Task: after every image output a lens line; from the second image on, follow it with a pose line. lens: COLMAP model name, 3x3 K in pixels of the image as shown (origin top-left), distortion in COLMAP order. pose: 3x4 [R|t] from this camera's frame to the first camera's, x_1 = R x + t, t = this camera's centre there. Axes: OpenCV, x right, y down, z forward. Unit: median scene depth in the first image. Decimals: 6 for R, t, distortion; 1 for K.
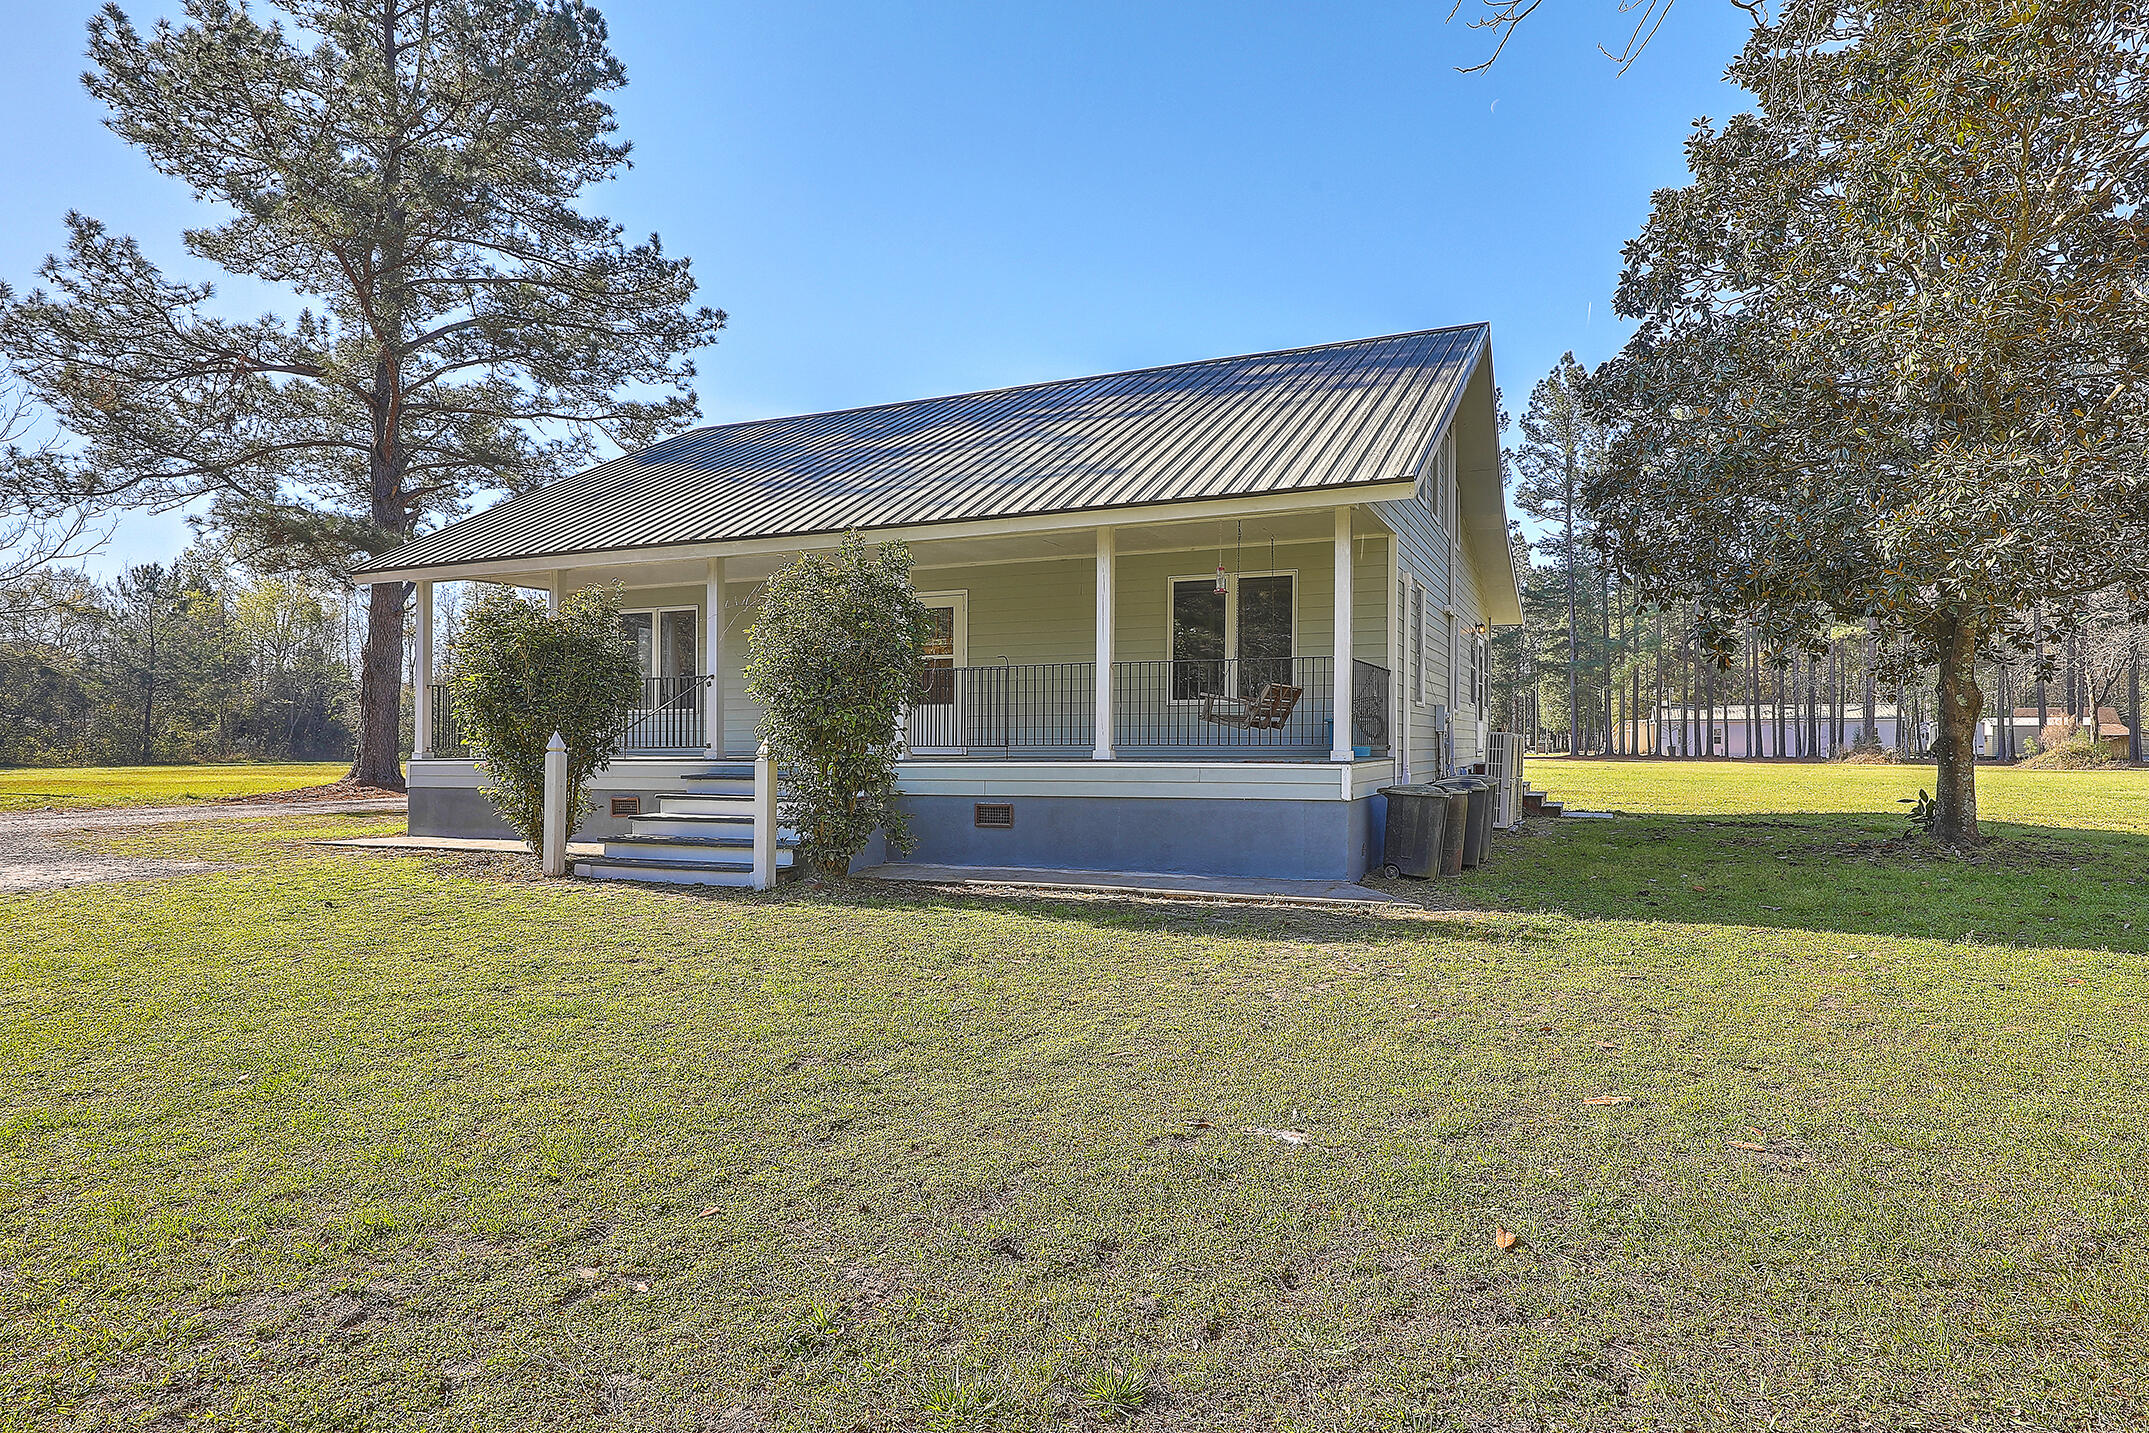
lens RADIAL K [[1181.4, 0, 1074.5], [0, 1181.4, 716.5], [0, 0, 1]] dist [0.001928, 0.000359]
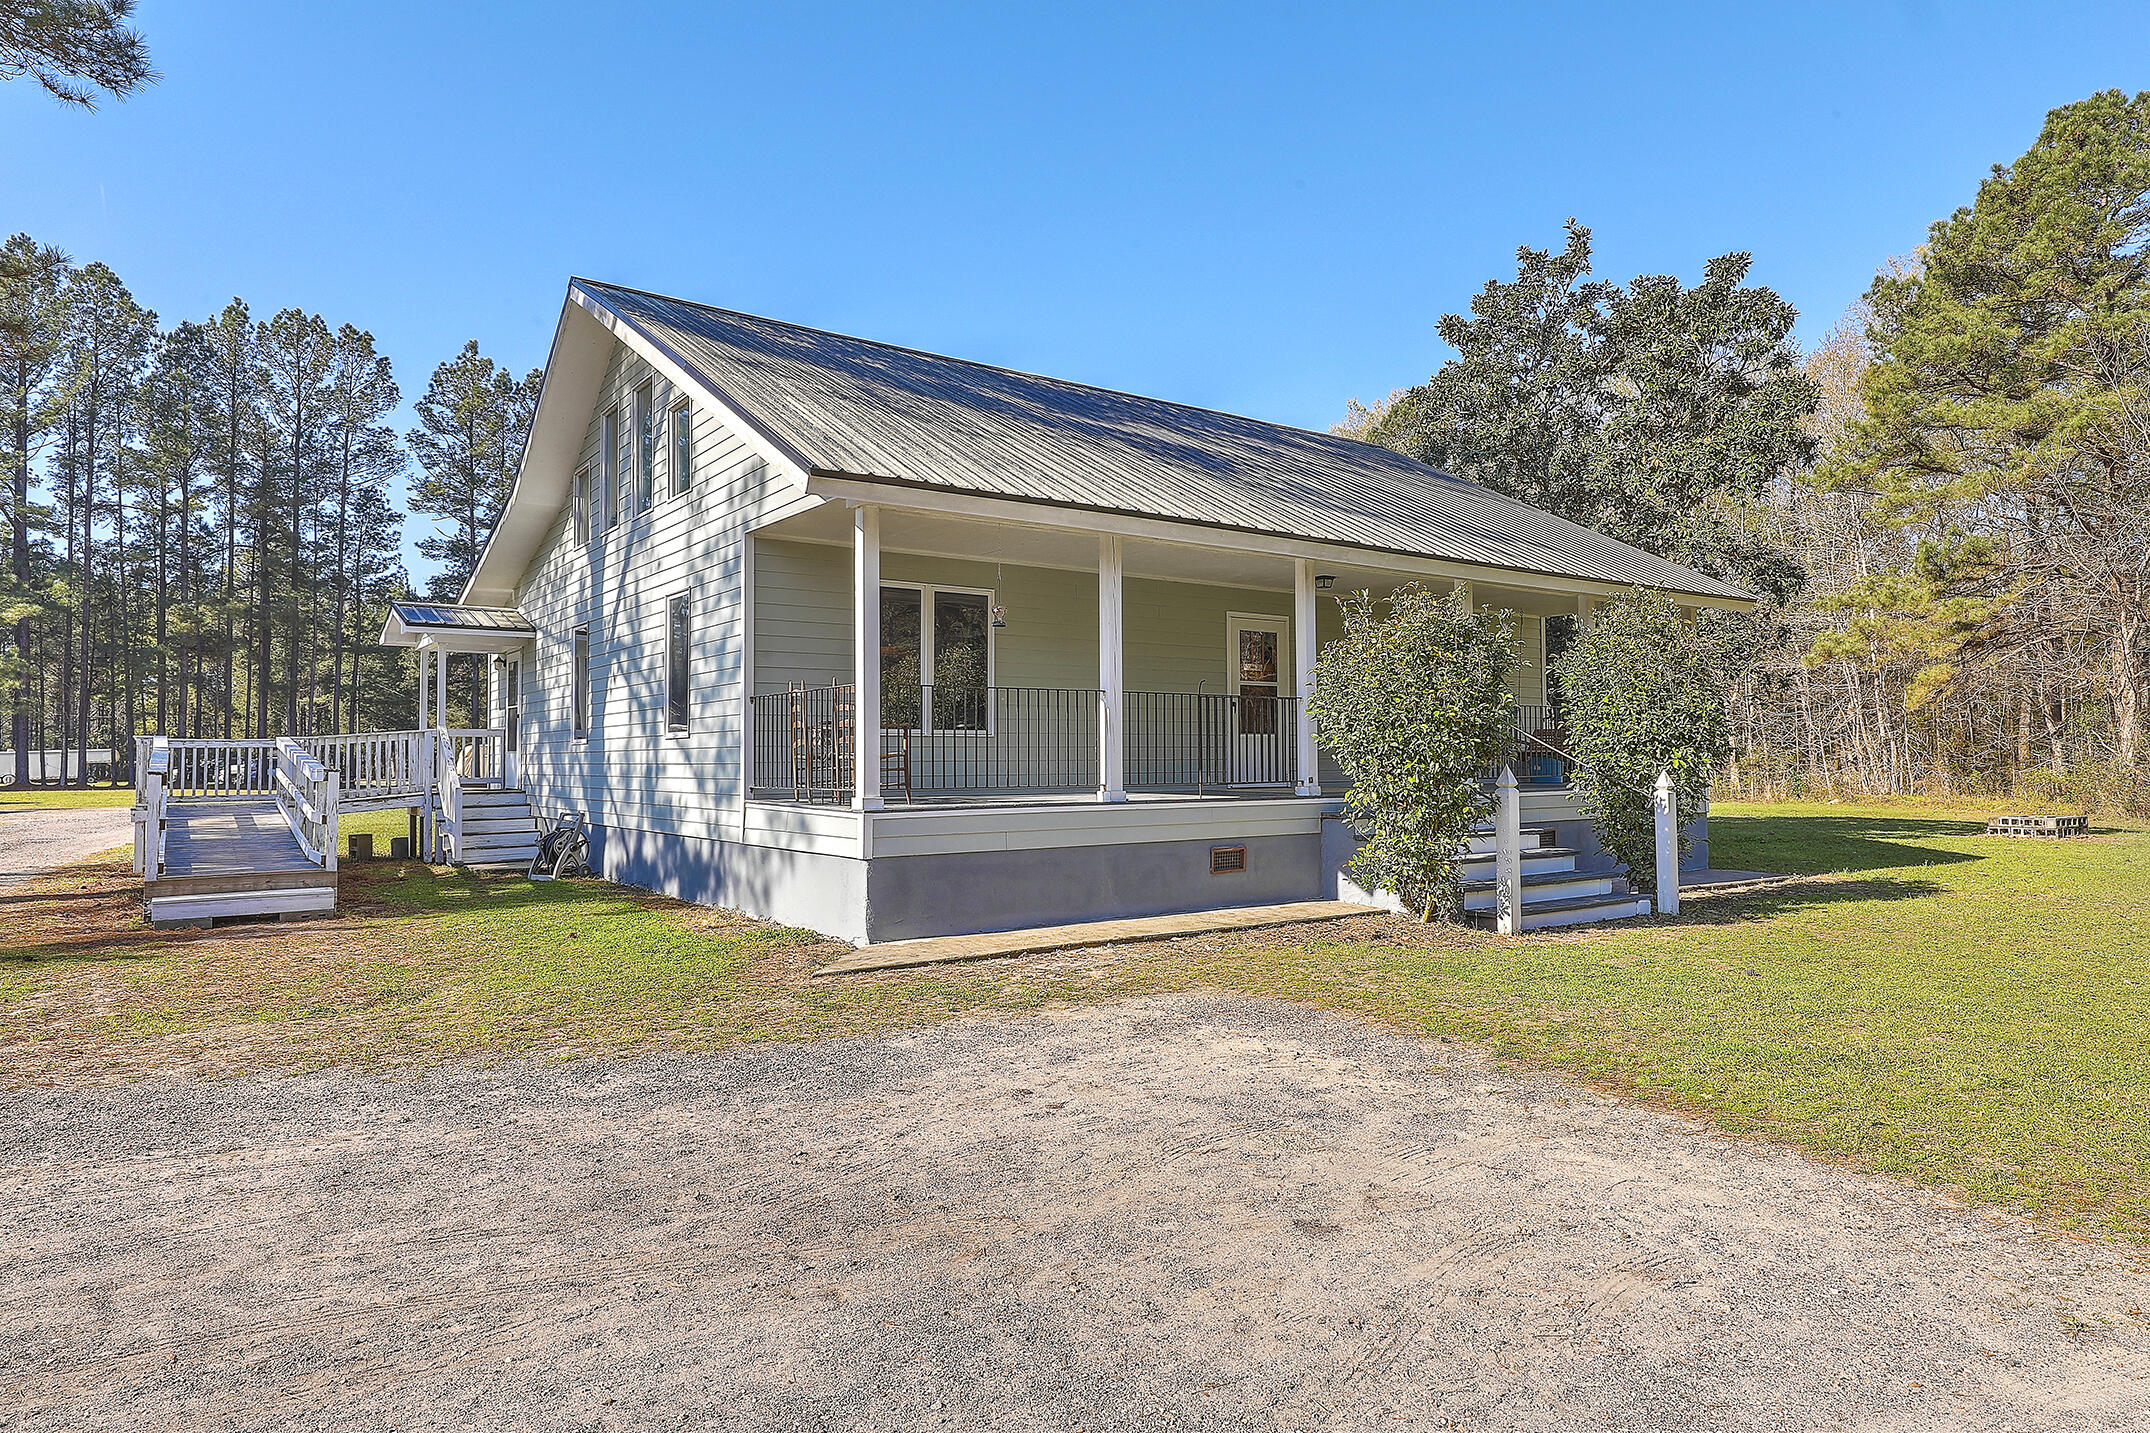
lens RADIAL K [[1272.6, 0, 1075.0], [0, 1272.6, 716.5], [0, 0, 1]] dist [-0.000113, -0.000752]
pose [[0.521725, 0.031688, 0.852525, -1.183094], [-0.015480, 0.999497, -0.027678, 0.006848], [-0.852973, 0.001243, 0.521953, 0.661519]]
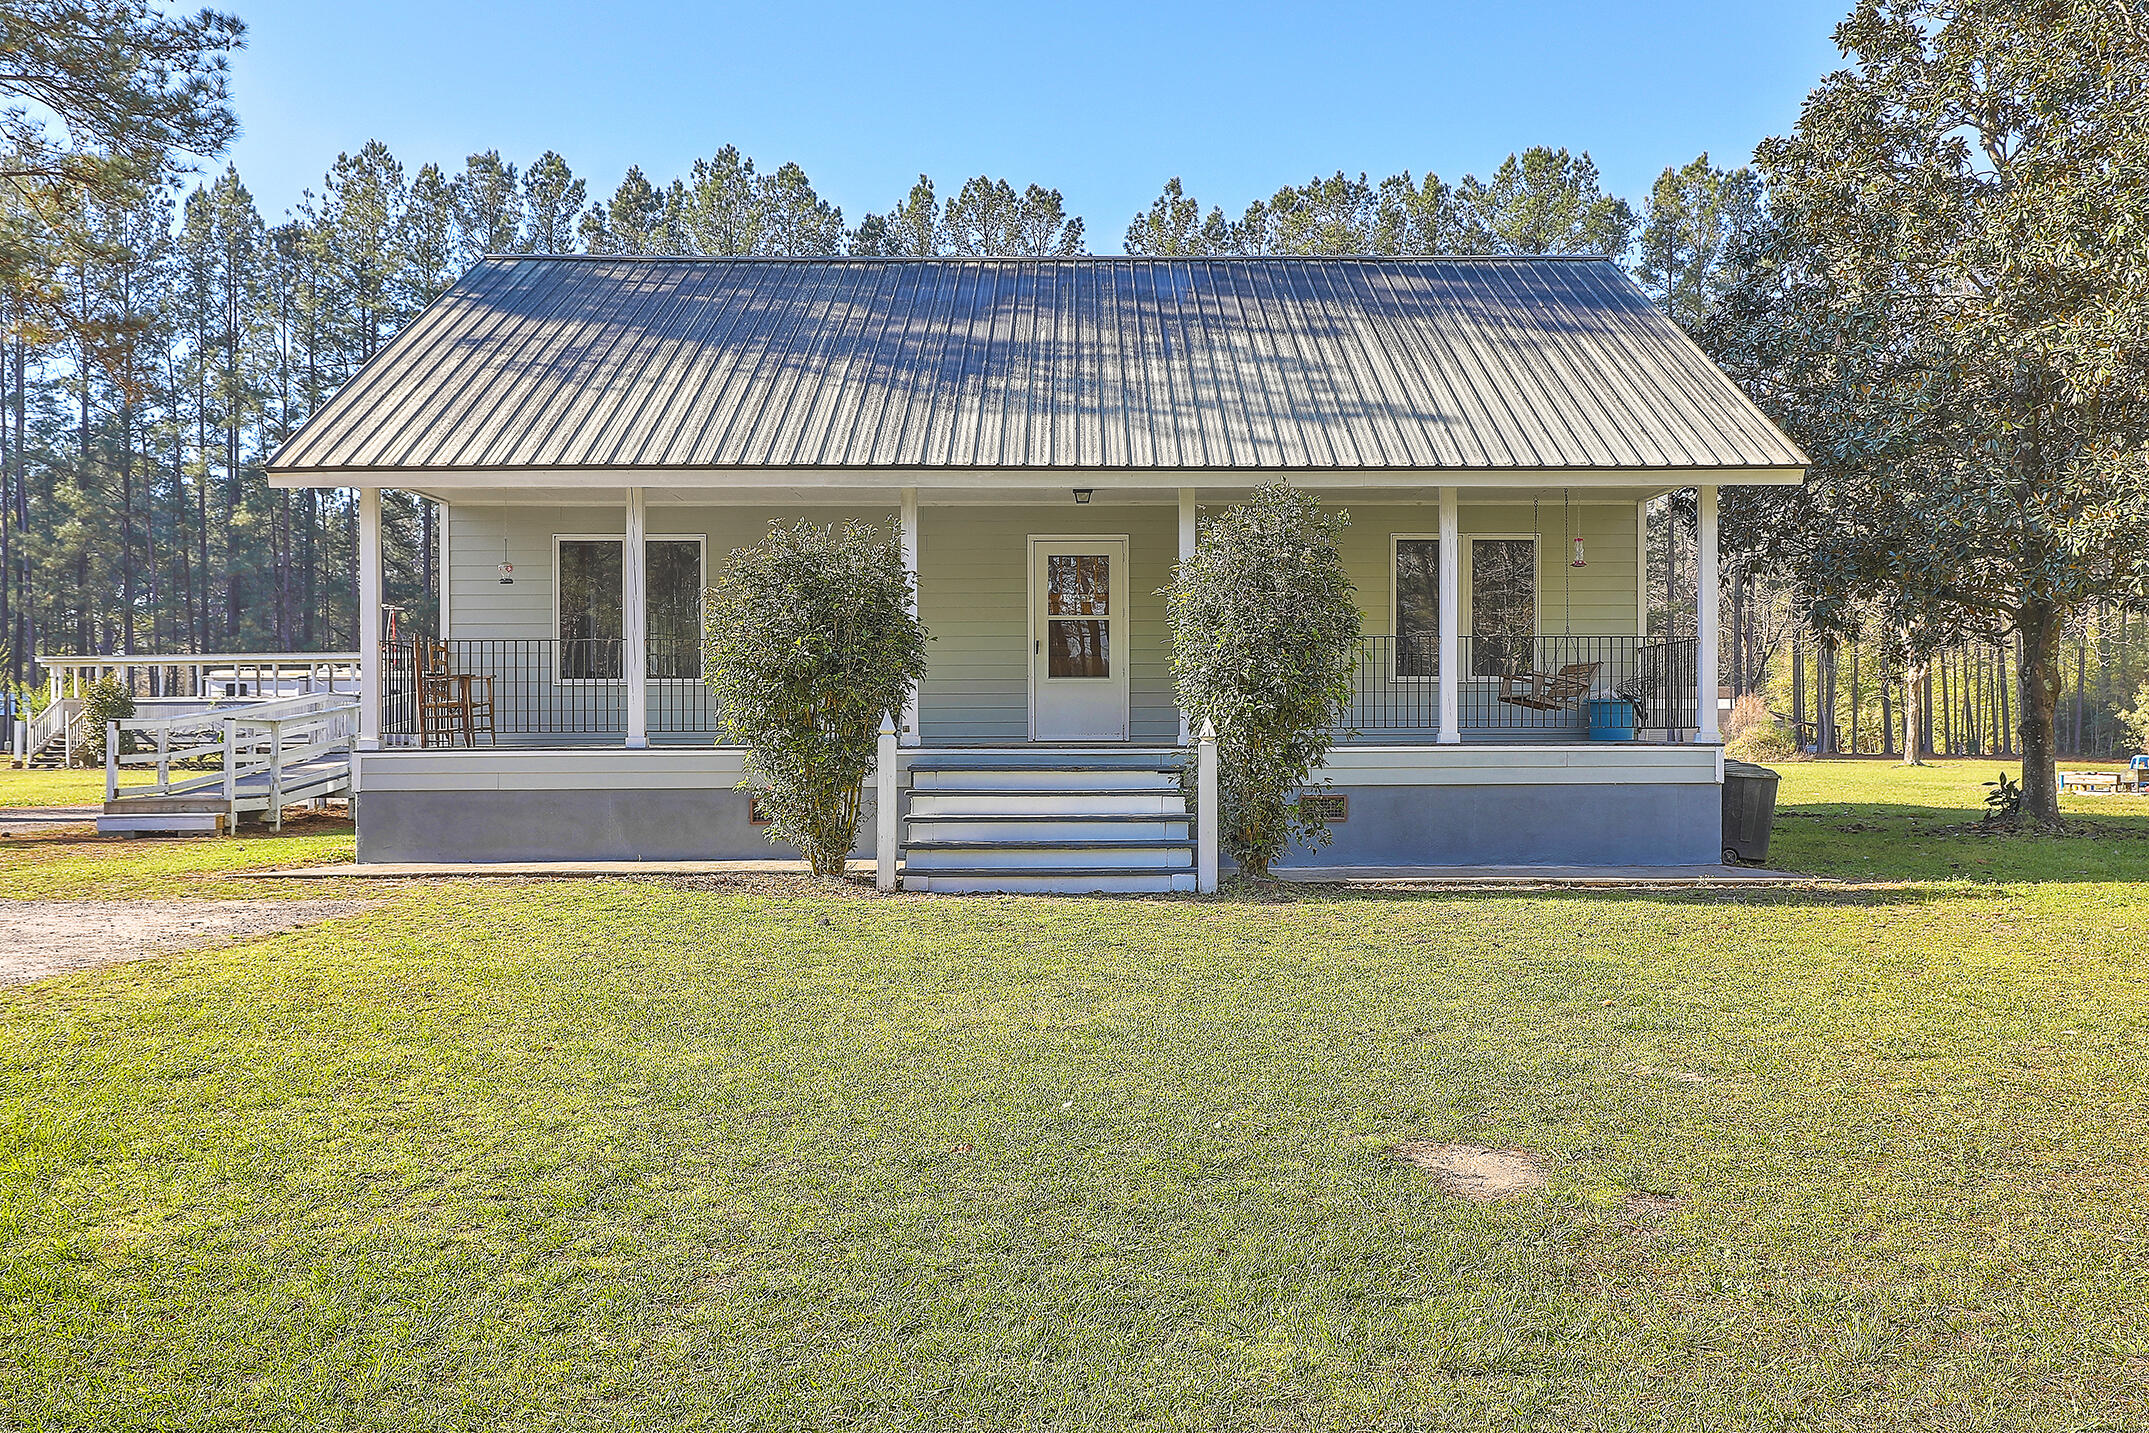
lens RADIAL K [[1913.5, 0, 1074.5], [0, 1913.5, 716.5], [0, 0, 1]] dist [0.011787, 0.006263]
pose [[0.914085, 0.002779, 0.405513, -0.717484], [-0.008538, 0.999887, 0.012392, -0.000021], [-0.405432, -0.014790, 0.914005, -0.198599]]
